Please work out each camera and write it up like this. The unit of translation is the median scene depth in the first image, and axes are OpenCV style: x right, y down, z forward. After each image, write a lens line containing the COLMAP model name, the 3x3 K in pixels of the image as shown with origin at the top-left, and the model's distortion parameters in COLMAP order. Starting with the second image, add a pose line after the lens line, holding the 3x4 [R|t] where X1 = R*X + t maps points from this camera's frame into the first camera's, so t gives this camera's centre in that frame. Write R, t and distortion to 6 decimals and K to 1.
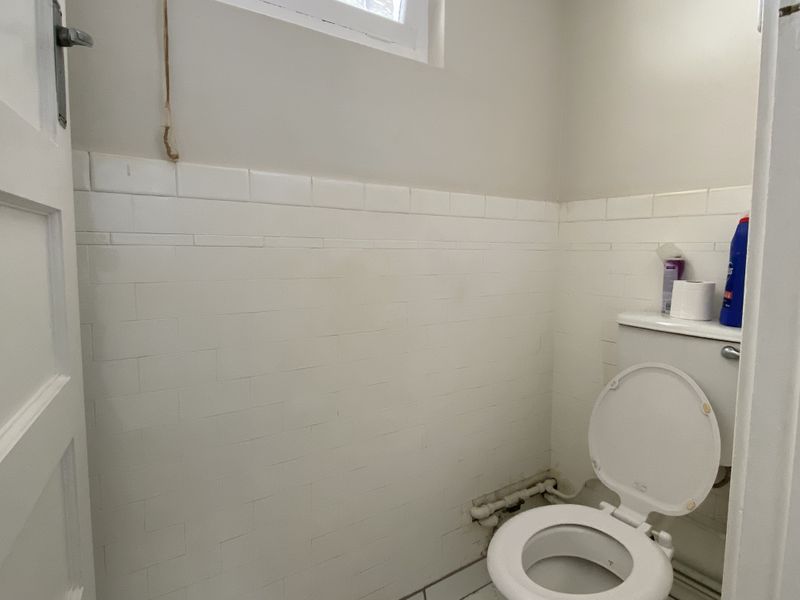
lens RADIAL K [[461.3, 0, 398.4], [0, 461.3, 294.1], [0, 0, 1]] dist [0.012998, -0.016227]
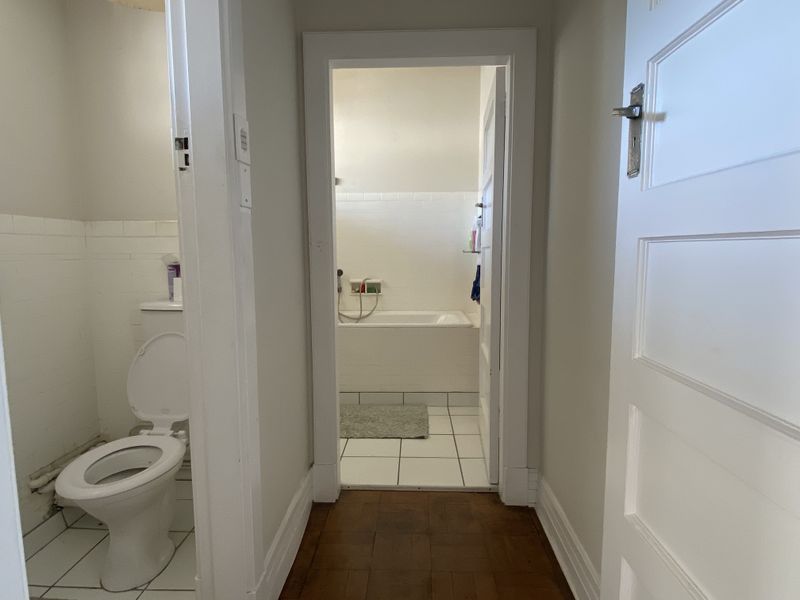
lens RADIAL K [[461.3, 0, 396.8], [0, 461.3, 298.2], [0, 0, 1]] dist [0.012998, -0.016227]
pose [[0.603263, -0.086951, 0.792788, -0.180754], [0.088482, 0.995199, 0.041822, 0.038013], [-0.792619, 0.044918, 0.608061, -0.507883]]
